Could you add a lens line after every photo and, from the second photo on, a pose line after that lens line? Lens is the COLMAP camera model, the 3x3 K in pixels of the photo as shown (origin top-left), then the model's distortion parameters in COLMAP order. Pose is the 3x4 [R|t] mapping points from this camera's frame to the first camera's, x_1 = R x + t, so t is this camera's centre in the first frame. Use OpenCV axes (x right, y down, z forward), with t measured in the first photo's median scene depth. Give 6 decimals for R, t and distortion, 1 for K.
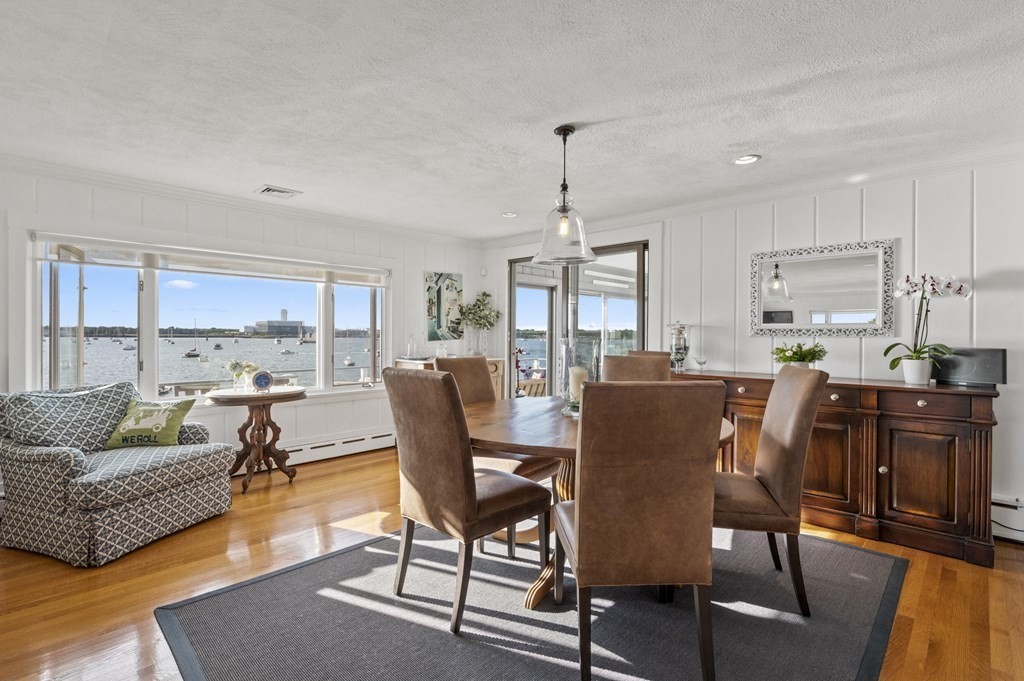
lens RADIAL K [[485.9, 0, 512.0], [0, 485.9, 340.5], [0, 0, 1]] dist [0.000721, -0.000126]
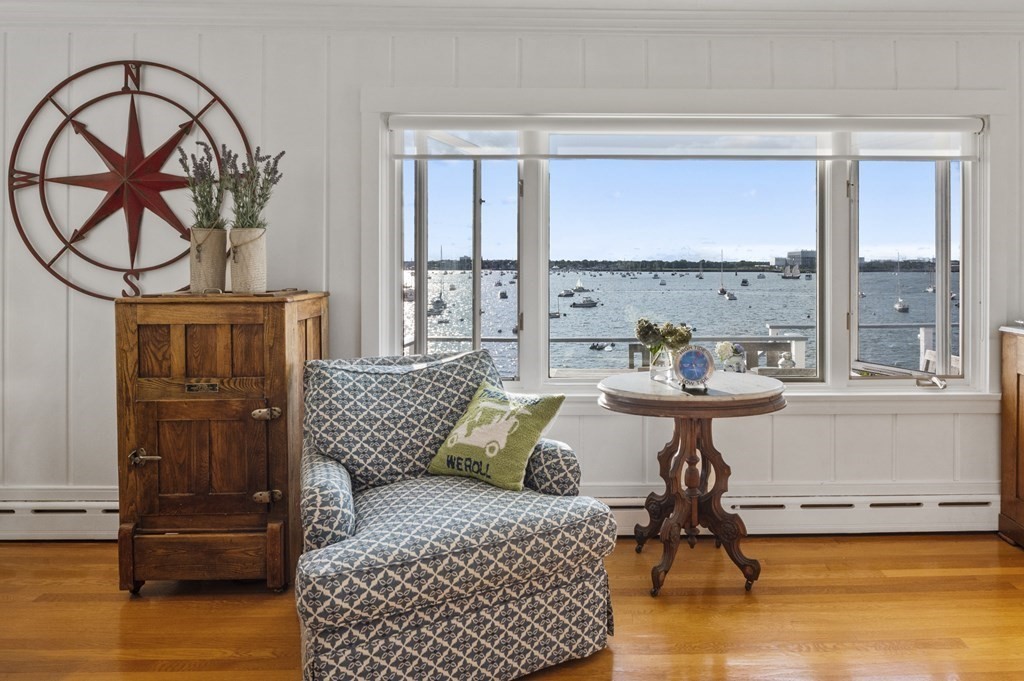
lens RADIAL K [[821.6, 0, 513.6], [0, 821.6, 268.1], [0, 0, 1]] dist [-0.002818, -0.002351]
pose [[0.724488, -0.001394, -0.689286, -0.077649], [-0.007699, 0.999919, -0.010114, -0.003905], [0.689245, 0.012635, 0.724419, 0.273829]]
